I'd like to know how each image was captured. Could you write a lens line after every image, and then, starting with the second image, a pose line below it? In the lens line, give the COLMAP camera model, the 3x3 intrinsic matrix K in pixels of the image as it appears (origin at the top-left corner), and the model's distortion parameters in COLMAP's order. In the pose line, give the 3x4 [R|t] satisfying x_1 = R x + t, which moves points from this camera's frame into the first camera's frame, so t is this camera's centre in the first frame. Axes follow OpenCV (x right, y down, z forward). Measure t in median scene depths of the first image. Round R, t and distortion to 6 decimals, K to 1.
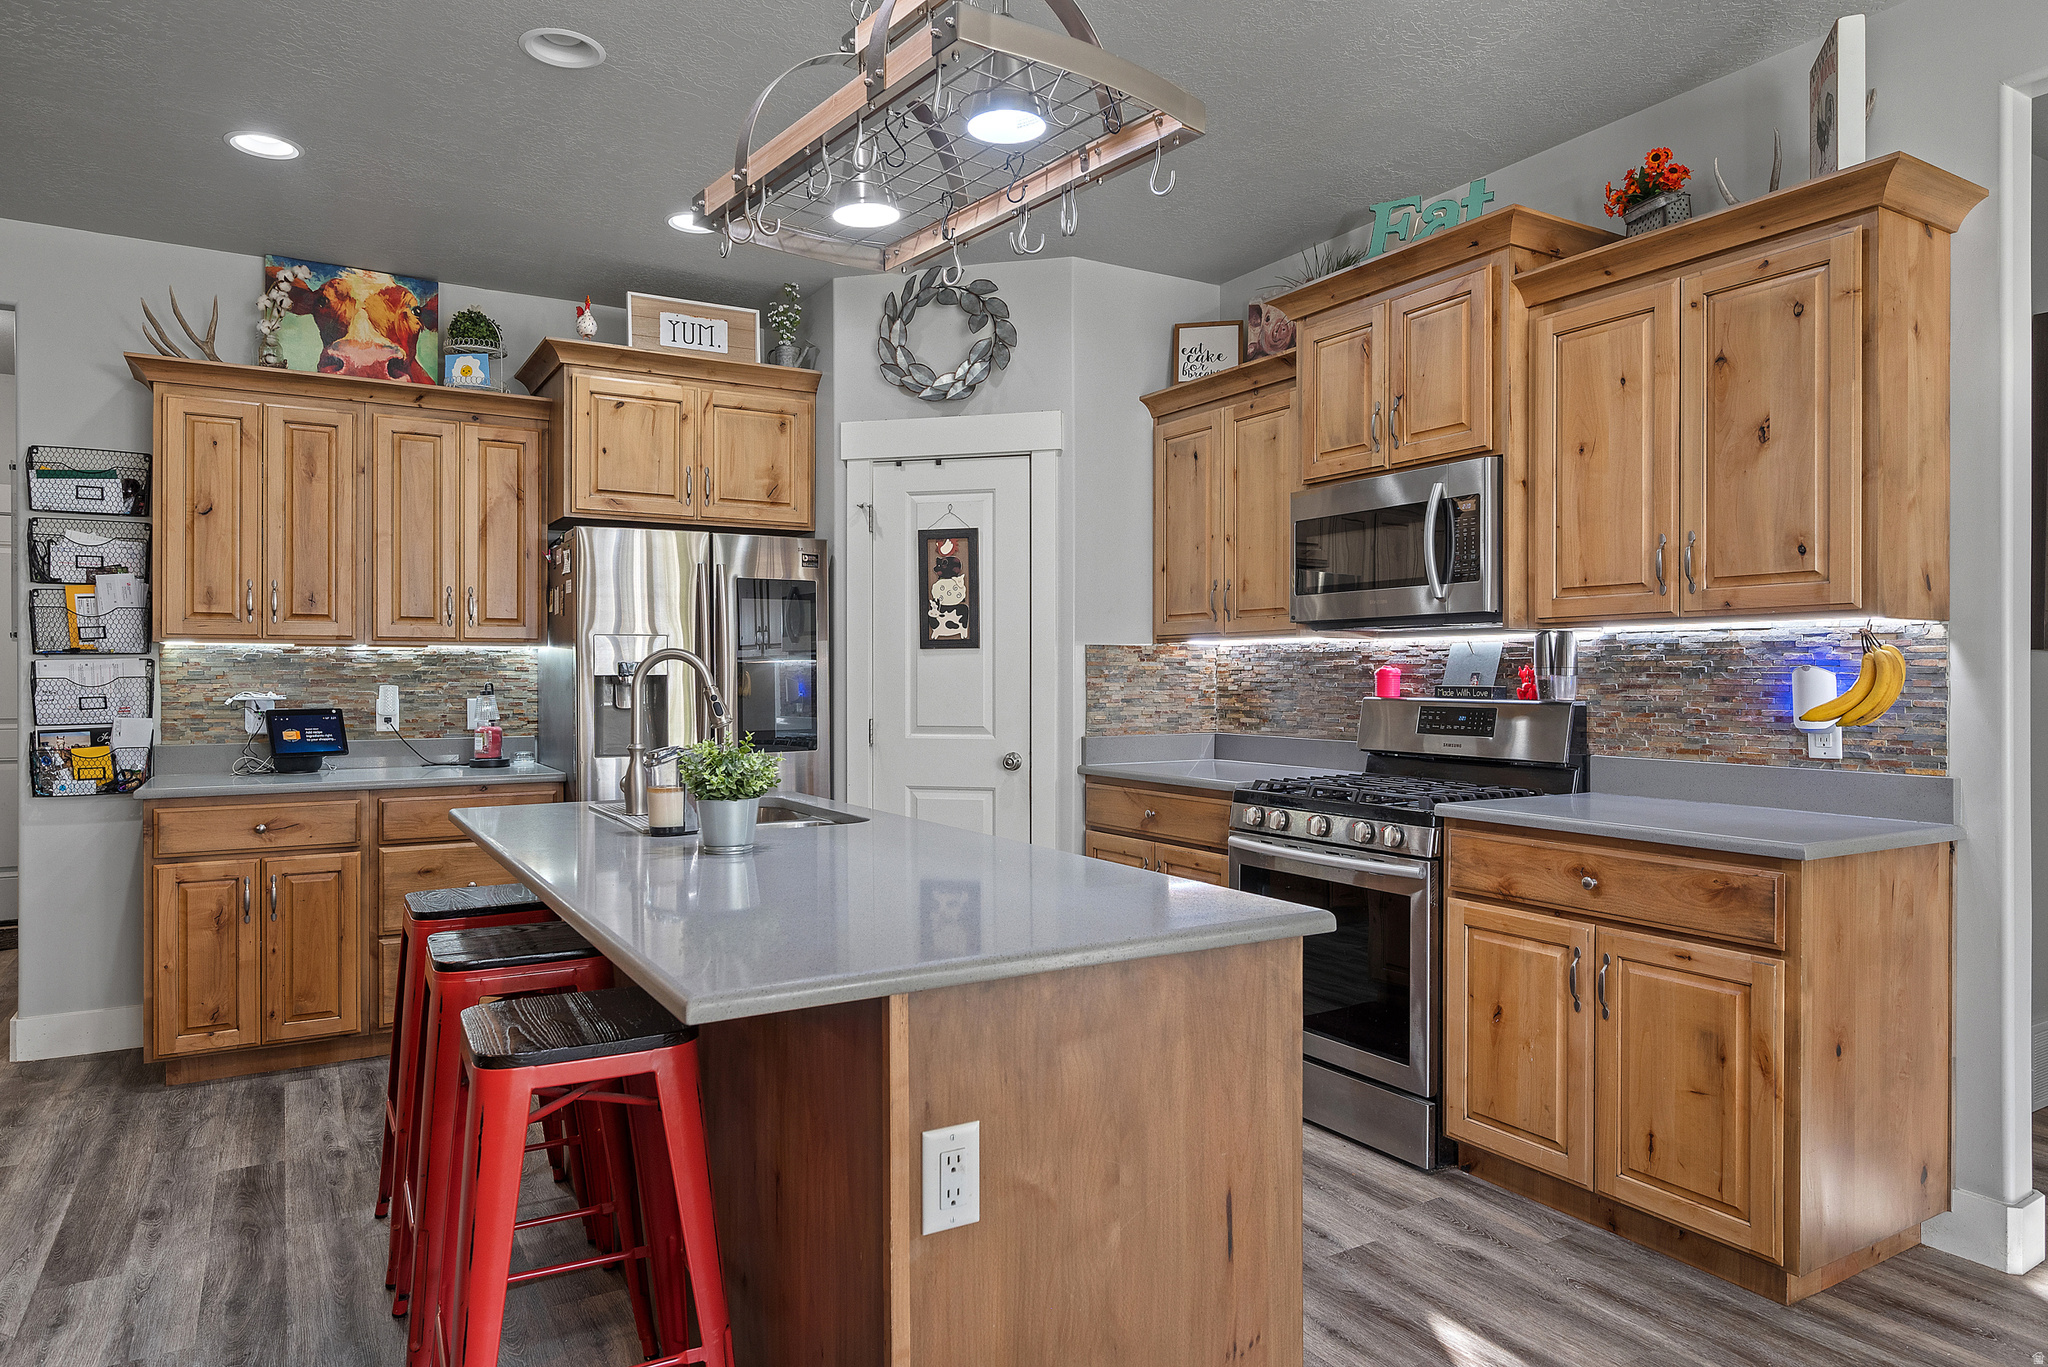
lens RADIAL K [[1272.4, 0, 1018.1], [0, 1272.4, 673.8], [0, 0, 1]] dist [-0.001236, -0.001564]
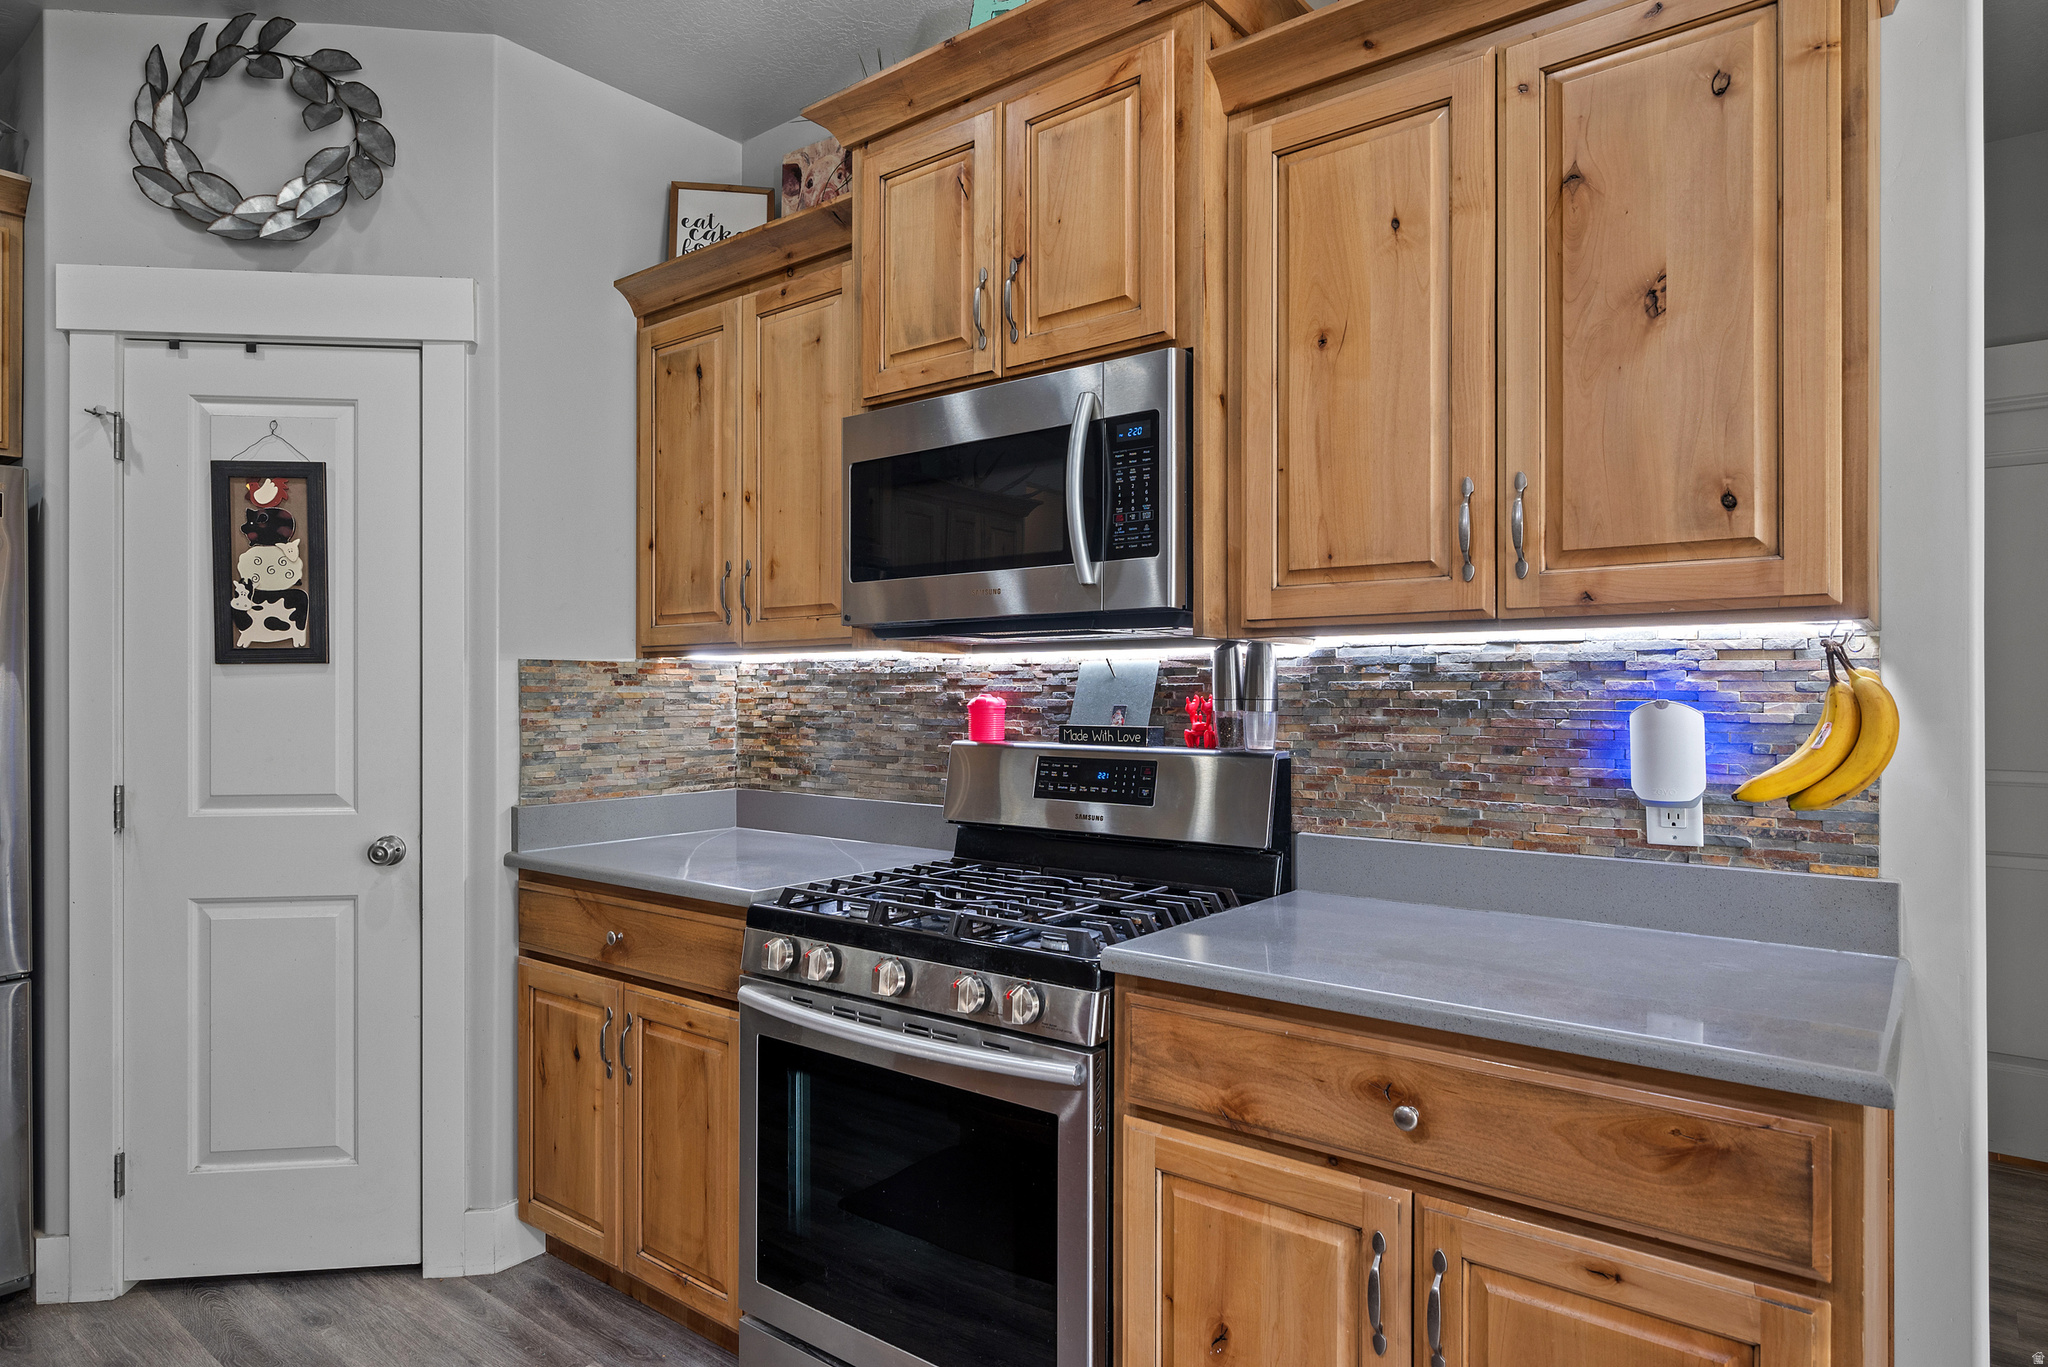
lens RADIAL K [[1173.0, 0, 1040.4], [0, 1173.0, 689.7], [0, 0, 1]] dist [-0.005274, 0.000649]
pose [[0.929415, -0.000758, 0.369036, 0.086416], [0.000851, 1.000000, -0.000088, -0.008337], [-0.369036, 0.000396, 0.929415, 0.404945]]
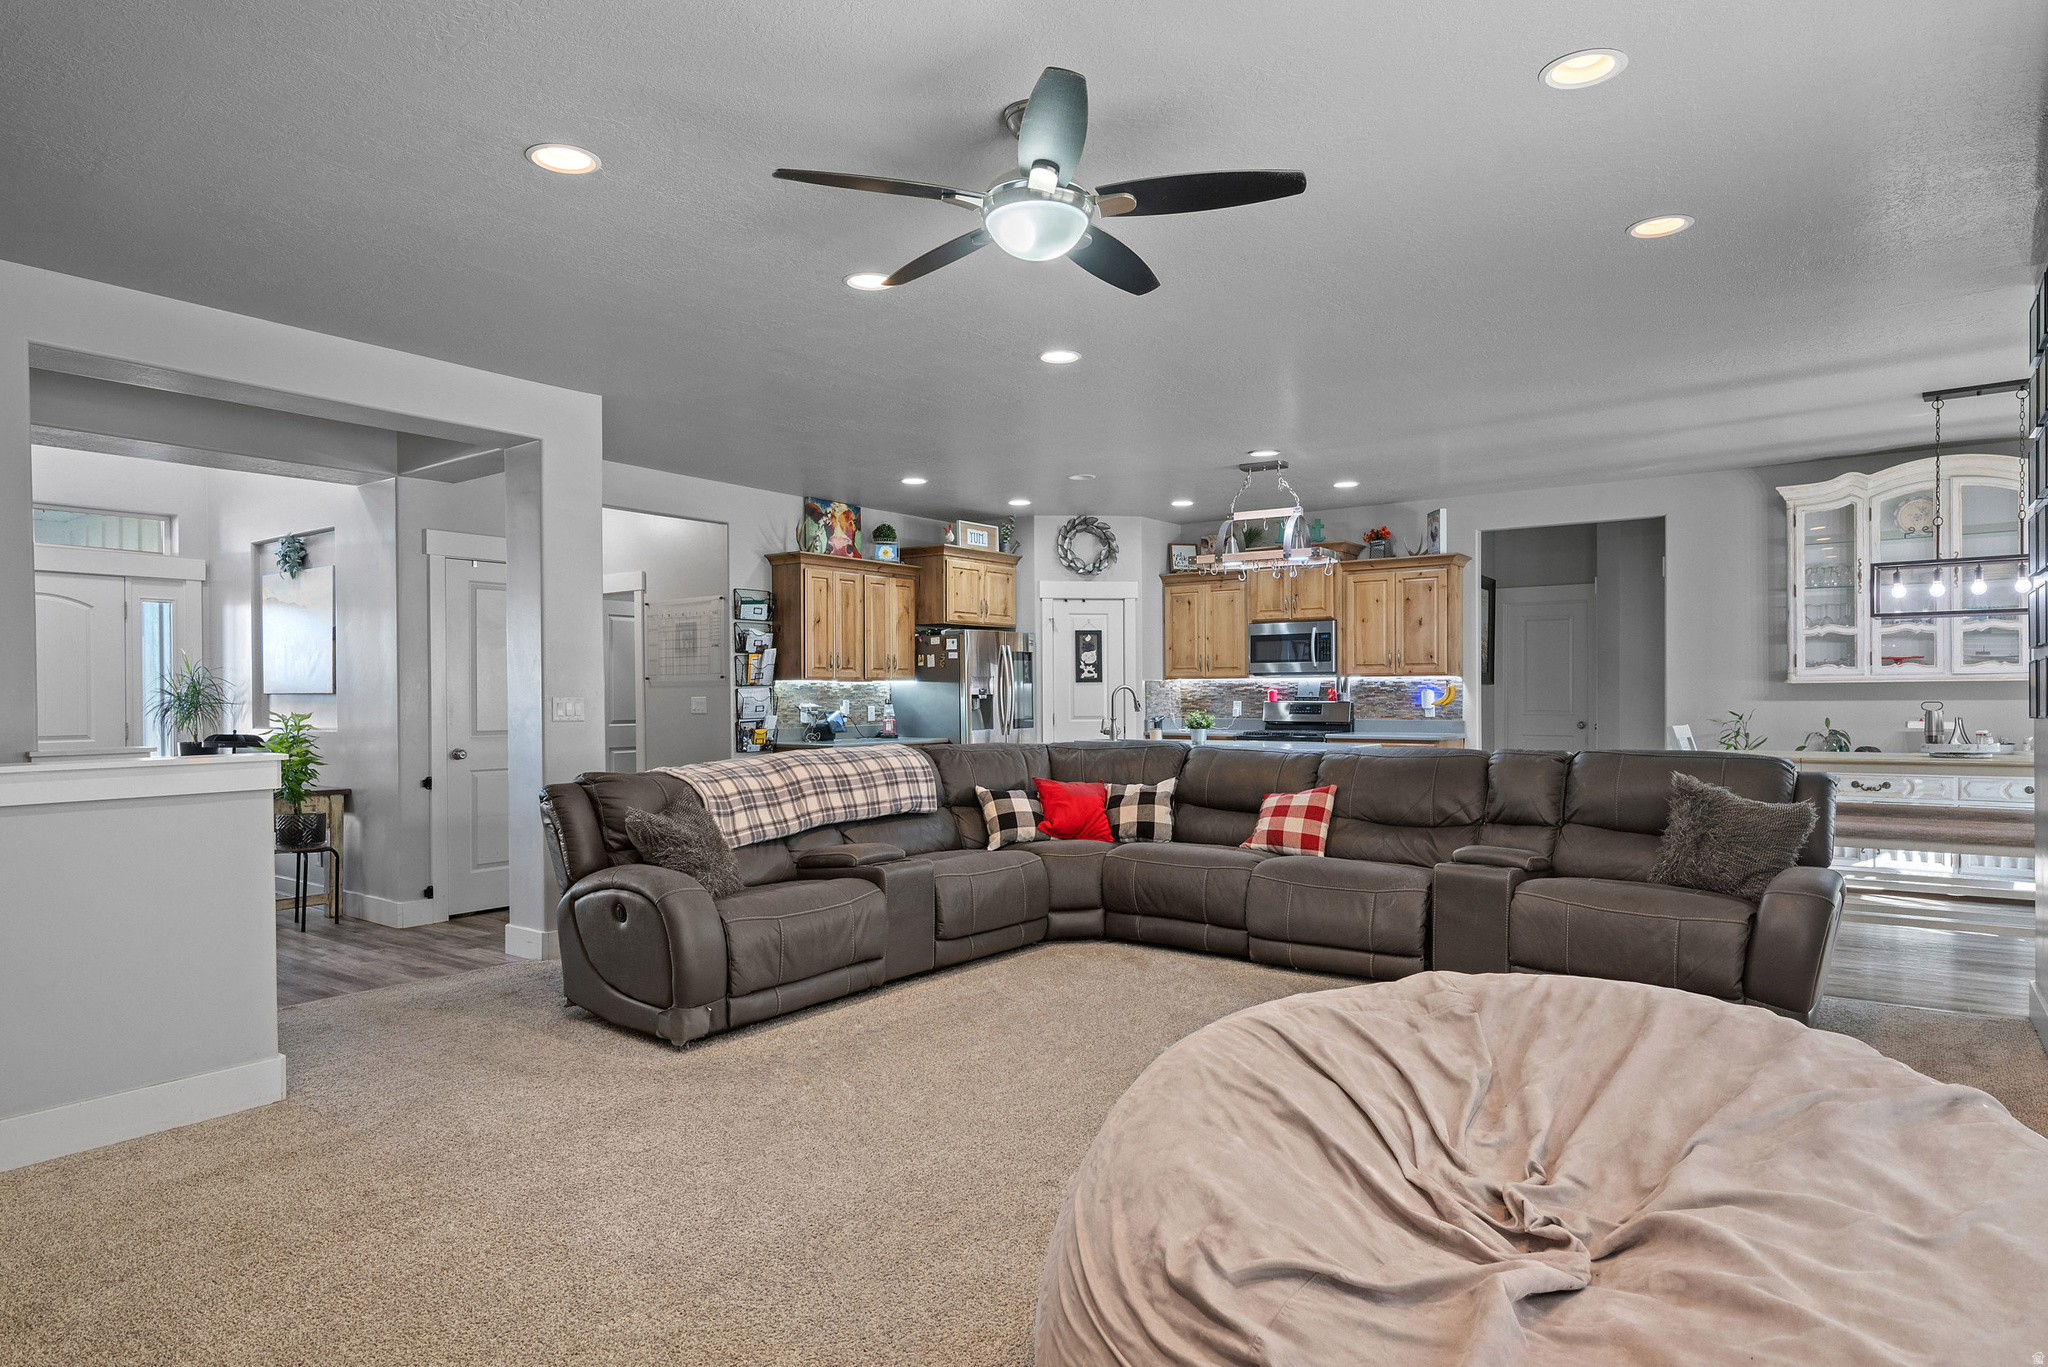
lens RADIAL K [[1173.0, 0, 1030.3], [0, 1173.0, 700.0], [0, 0, 1]] dist [-0.005274, 0.000649]
pose [[0.922615, -0.006370, 0.385669, -1.084476], [0.004110, 0.999969, 0.006685, -0.002770], [-0.385700, -0.004583, 0.922613, -1.024493]]
